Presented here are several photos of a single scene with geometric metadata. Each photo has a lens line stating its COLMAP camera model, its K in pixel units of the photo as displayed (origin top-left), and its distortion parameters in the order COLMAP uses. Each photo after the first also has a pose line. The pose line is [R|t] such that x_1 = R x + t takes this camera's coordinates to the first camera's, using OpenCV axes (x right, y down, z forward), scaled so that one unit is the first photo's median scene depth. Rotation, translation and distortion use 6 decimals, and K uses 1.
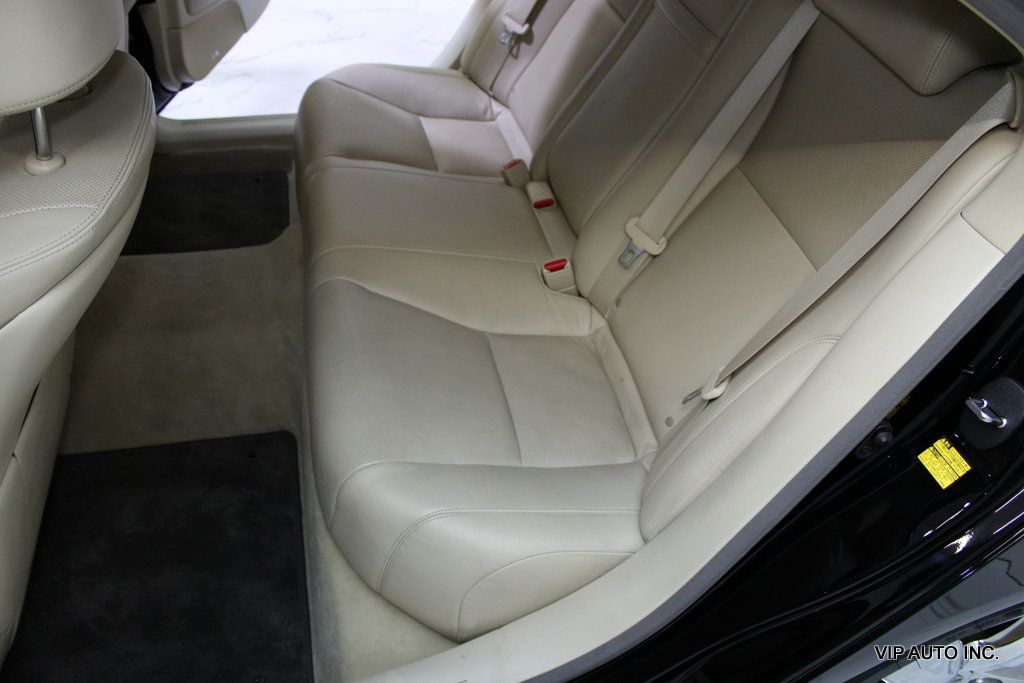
lens RADIAL K [[861.7, 0, 514.0], [0, 861.7, 344.1], [0, 0, 1]] dist [-0.154653, 0.138466]
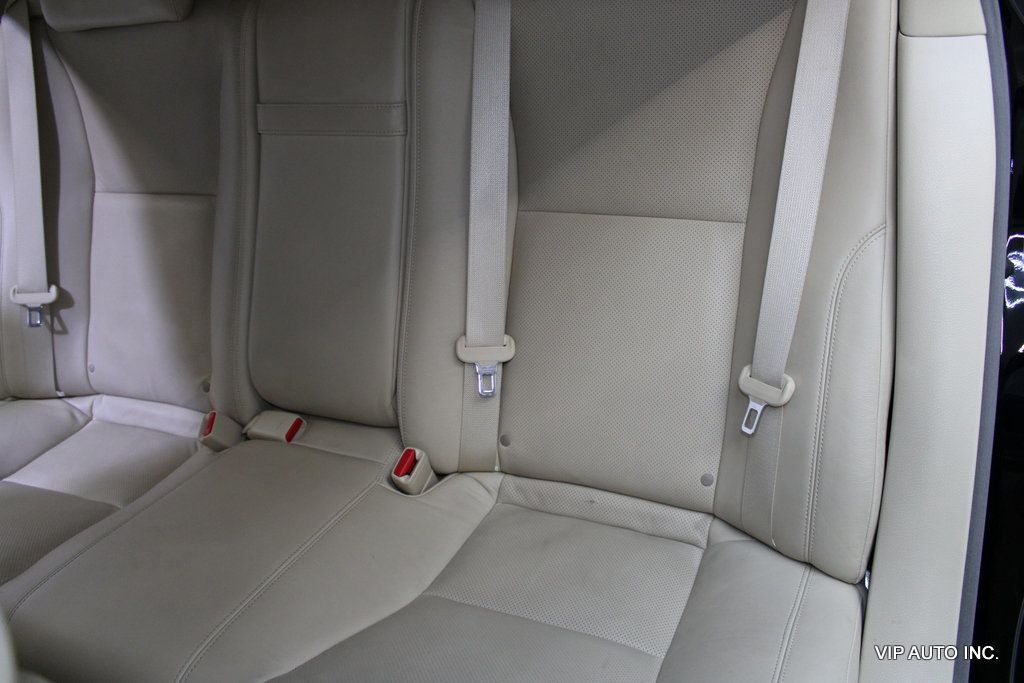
lens RADIAL K [[861.7, 0, 511.2], [0, 861.7, 345.0], [0, 0, 1]] dist [-0.154653, 0.138466]
pose [[0.569865, -0.574723, 0.587322, -0.210189], [0.677630, 0.732971, 0.059758, -0.114735], [-0.464834, 0.363933, 0.807144, 0.252279]]
